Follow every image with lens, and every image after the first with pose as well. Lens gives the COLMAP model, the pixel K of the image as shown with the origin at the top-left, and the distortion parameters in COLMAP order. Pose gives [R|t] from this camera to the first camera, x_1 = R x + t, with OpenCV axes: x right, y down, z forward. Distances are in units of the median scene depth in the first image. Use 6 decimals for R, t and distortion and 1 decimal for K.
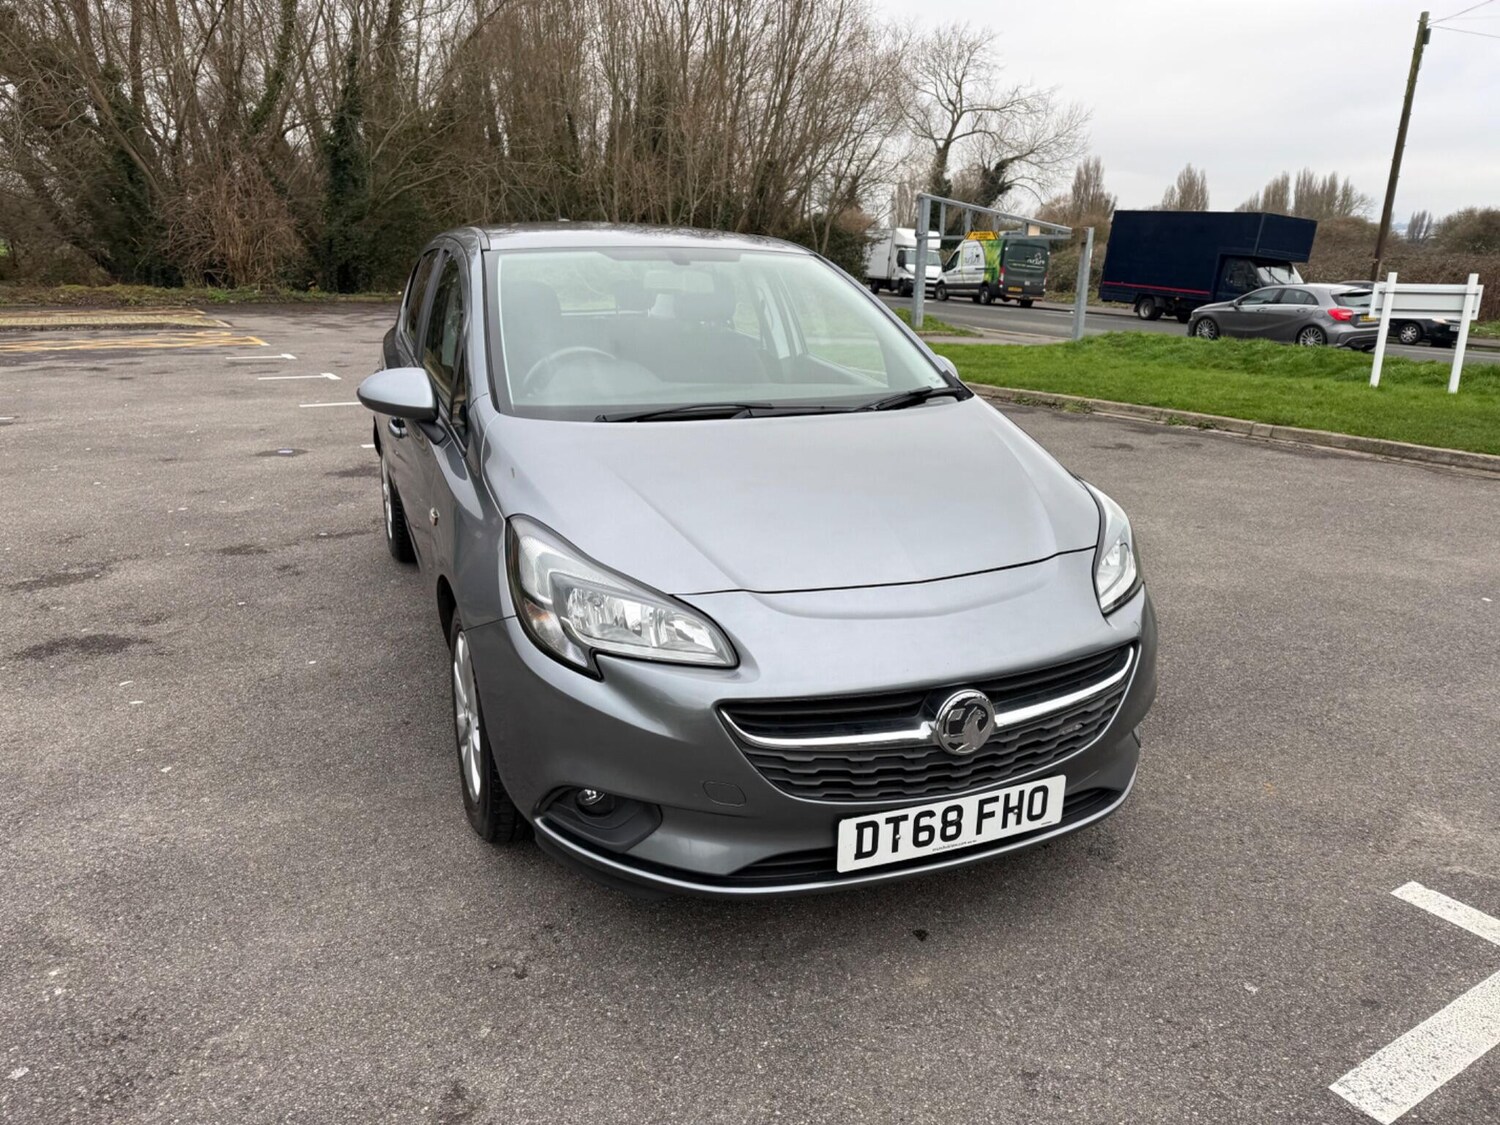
lens RADIAL K [[1057.1, 0, 756.7], [0, 1057.1, 550.8], [0, 0, 1]] dist [0.029107, -0.039232]
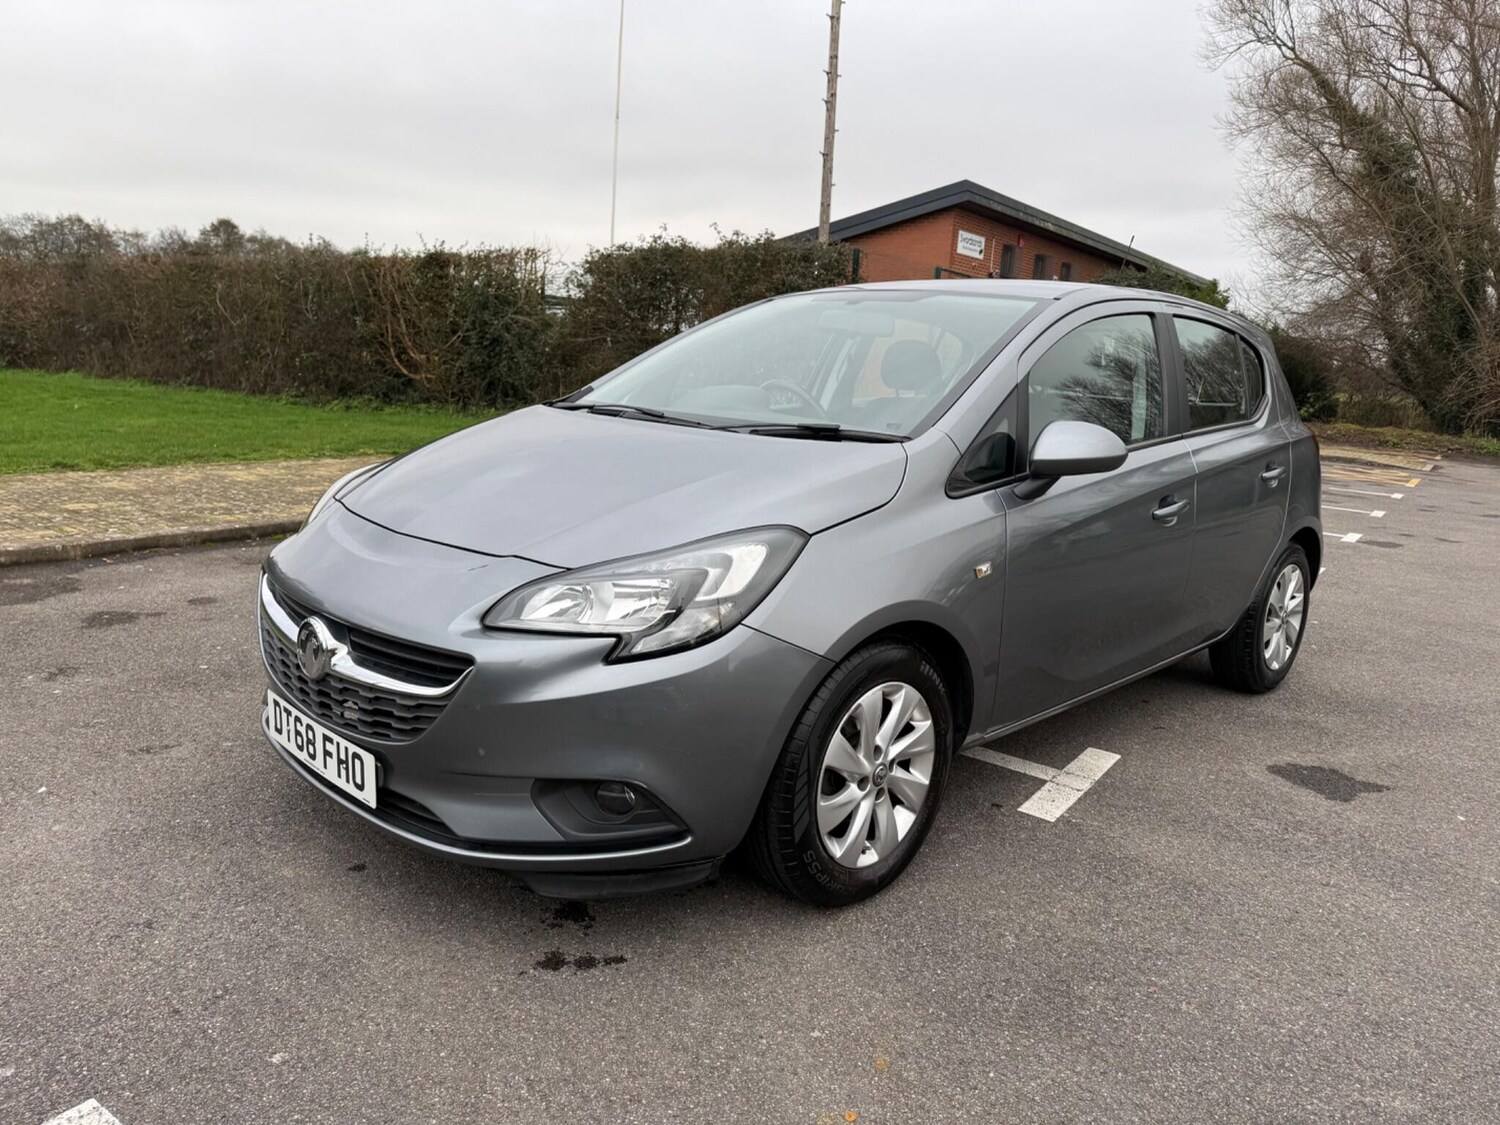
lens RADIAL K [[1057.1, 0, 764.9], [0, 1057.1, 574.5], [0, 0, 1]] dist [0.029107, -0.039232]
pose [[0.390245, 0.194933, -0.899839, 0.156206], [-0.302914, 0.950105, 0.074454, -0.015084], [0.869455, 0.243519, 0.429822, 0.106962]]
